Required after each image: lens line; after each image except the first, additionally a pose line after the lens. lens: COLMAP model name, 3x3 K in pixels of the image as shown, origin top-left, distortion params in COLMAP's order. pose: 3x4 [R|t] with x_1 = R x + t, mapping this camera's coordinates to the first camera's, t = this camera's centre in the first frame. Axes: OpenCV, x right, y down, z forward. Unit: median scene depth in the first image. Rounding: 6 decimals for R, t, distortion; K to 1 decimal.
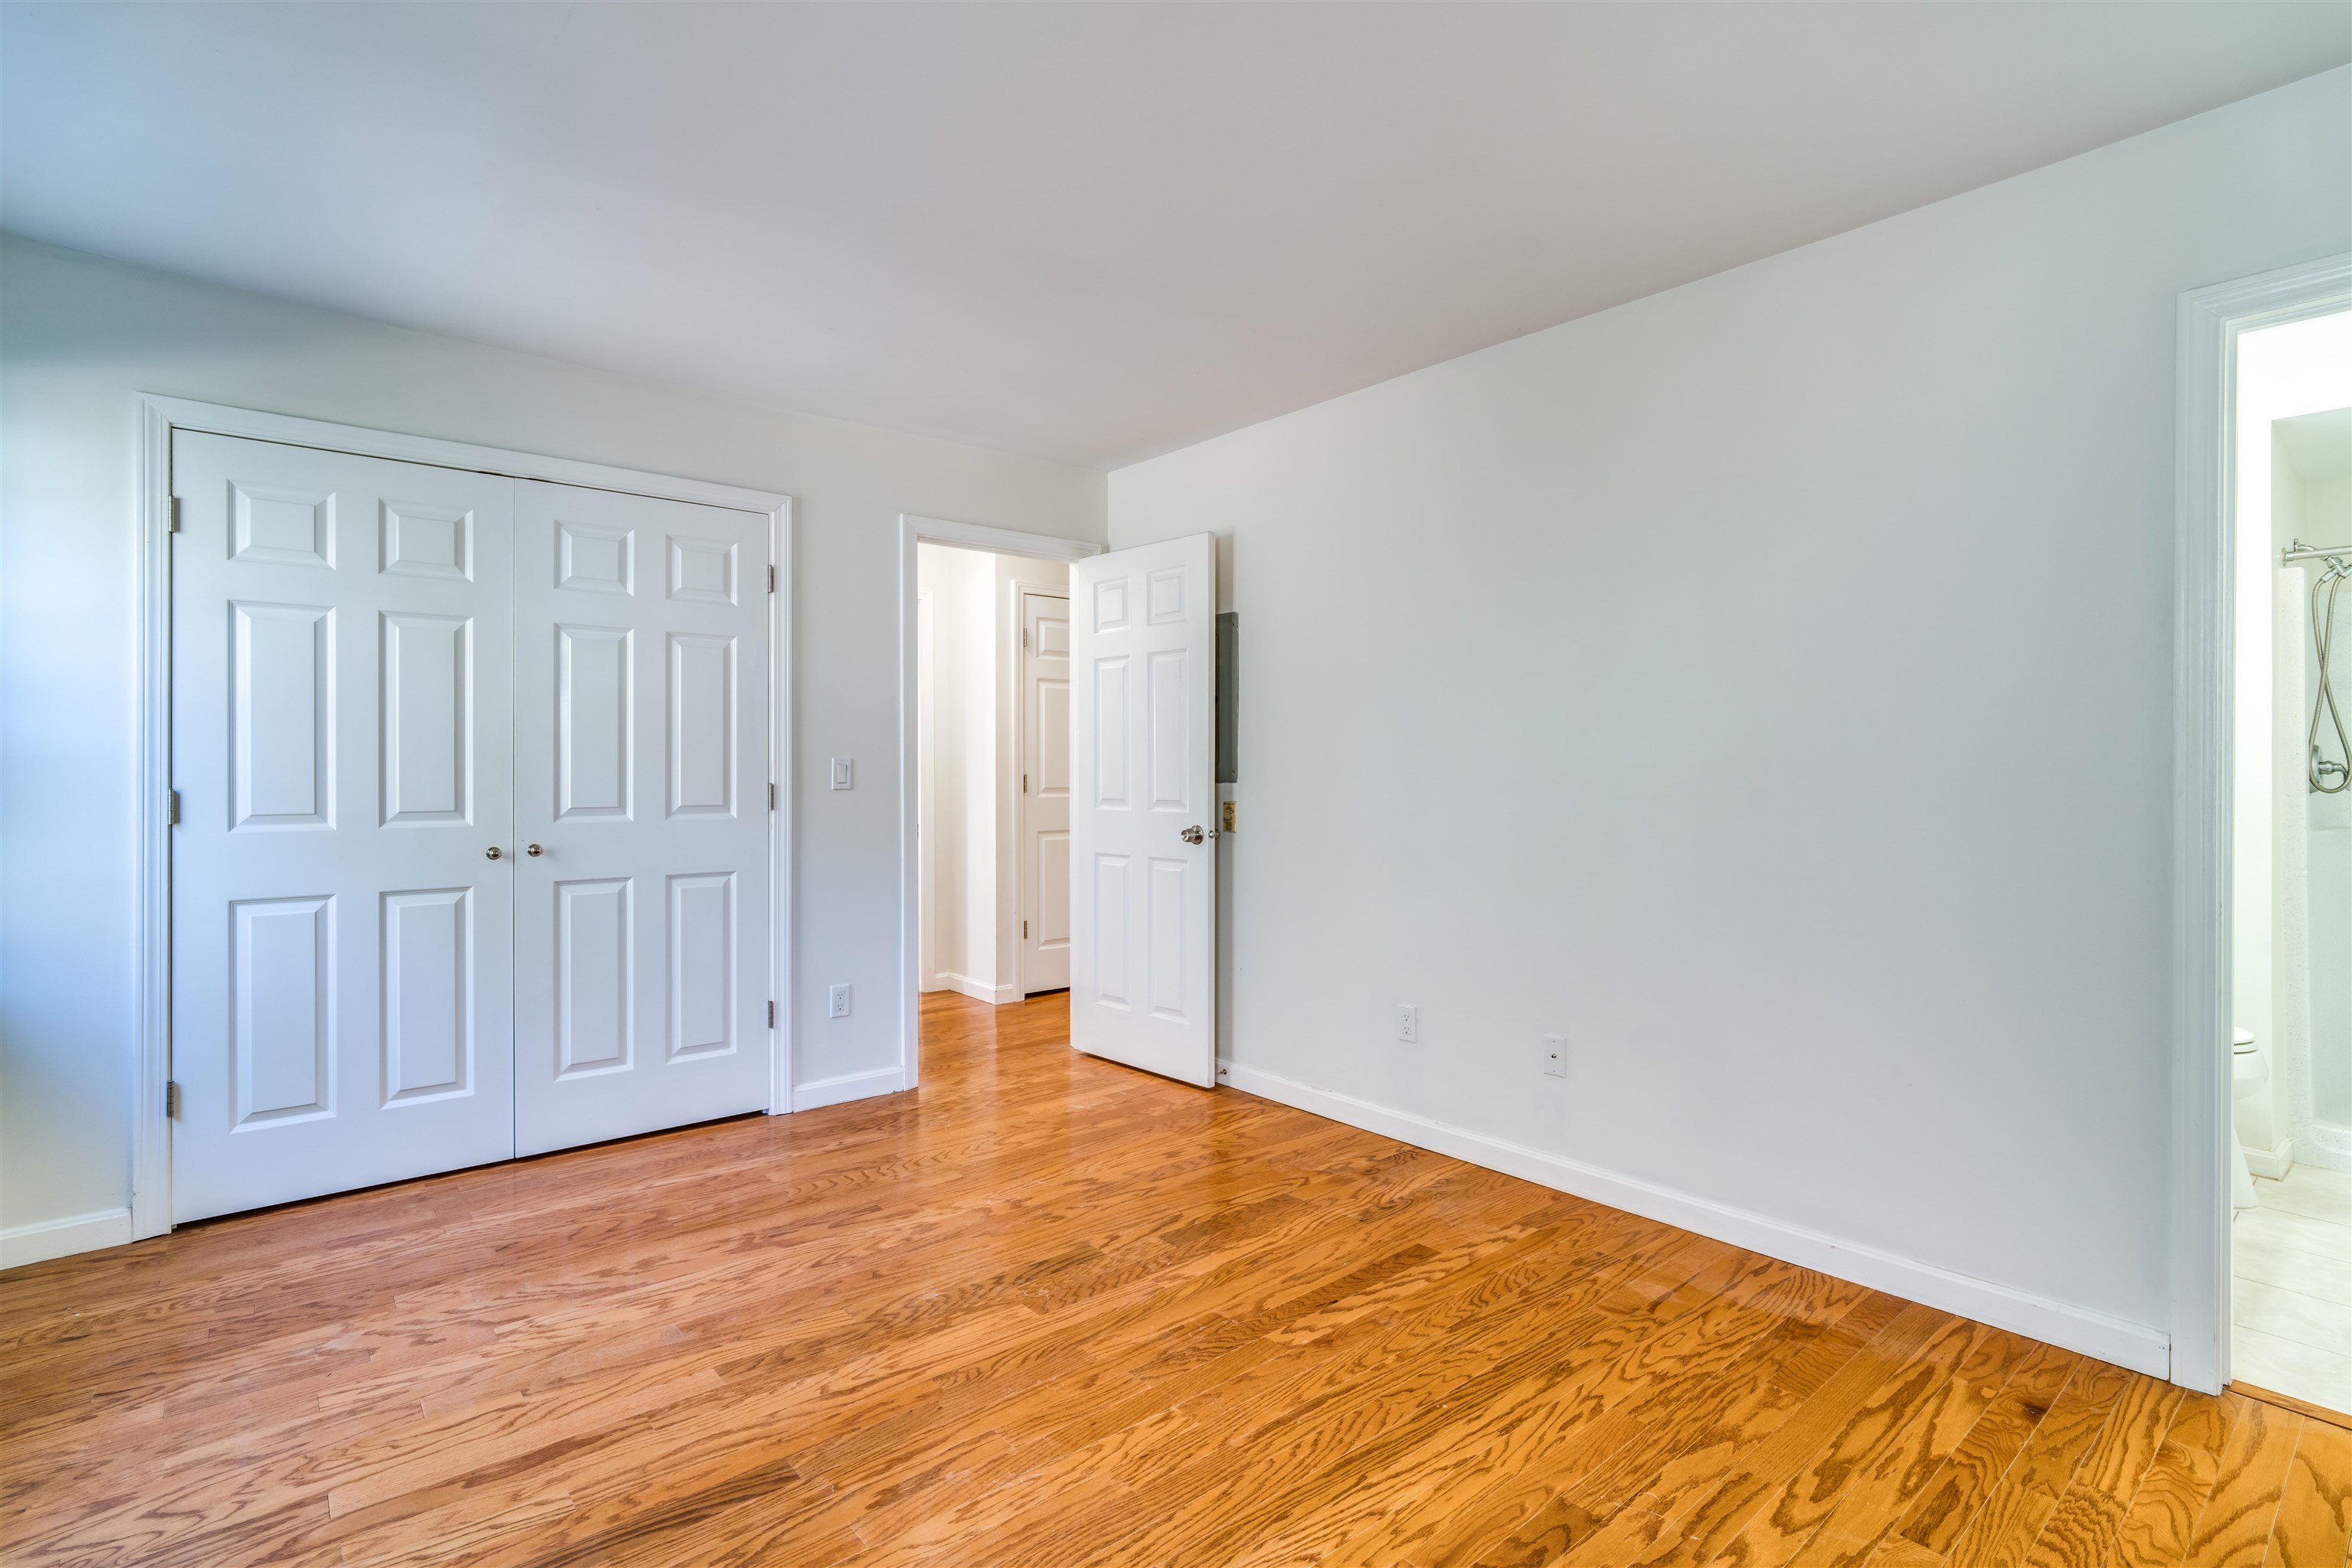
lens RADIAL K [[1105.0, 0, 1176.4], [0, 1105.0, 775.3], [0, 0, 1]] dist [-0.011319, 0.008472]
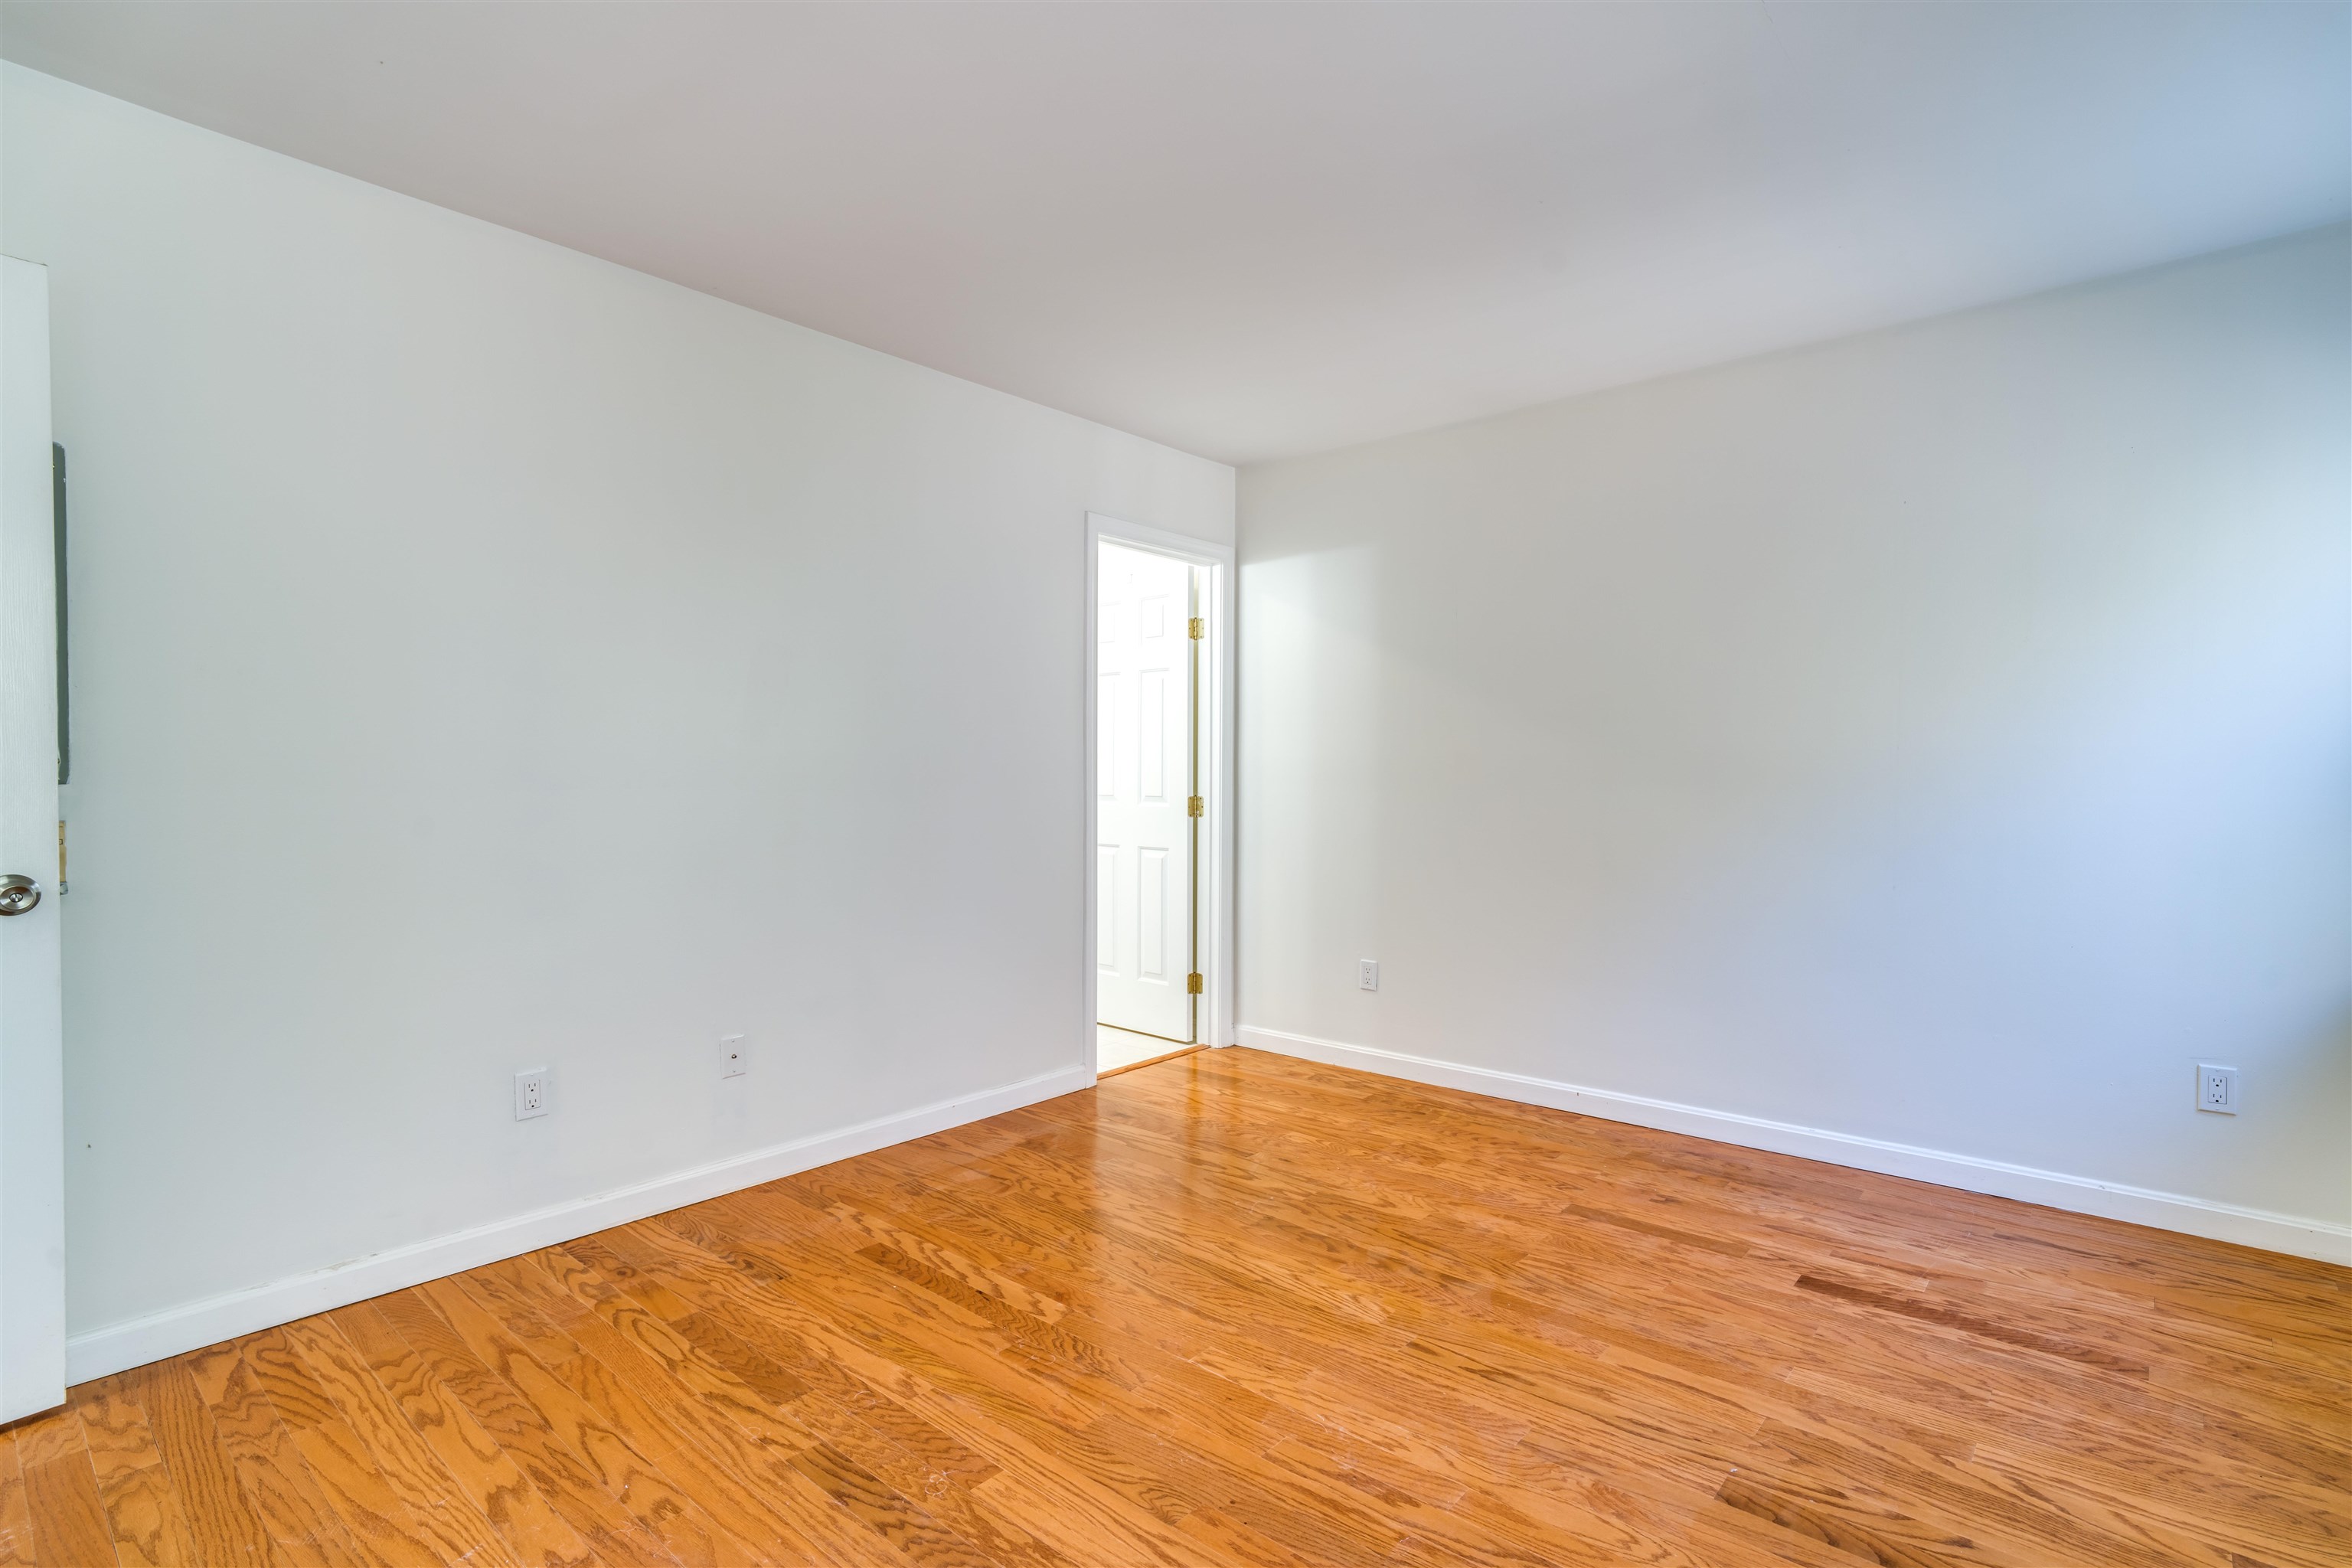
lens RADIAL K [[1105.0, 0, 1176.4], [0, 1105.0, 775.3], [0, 0, 1]] dist [-0.011319, 0.008472]
pose [[-0.127931, -0.003568, 0.991777, -0.821214], [0.004074, 0.999983, 0.004123, 0.004789], [-0.991775, 0.004568, -0.127915, 0.895322]]
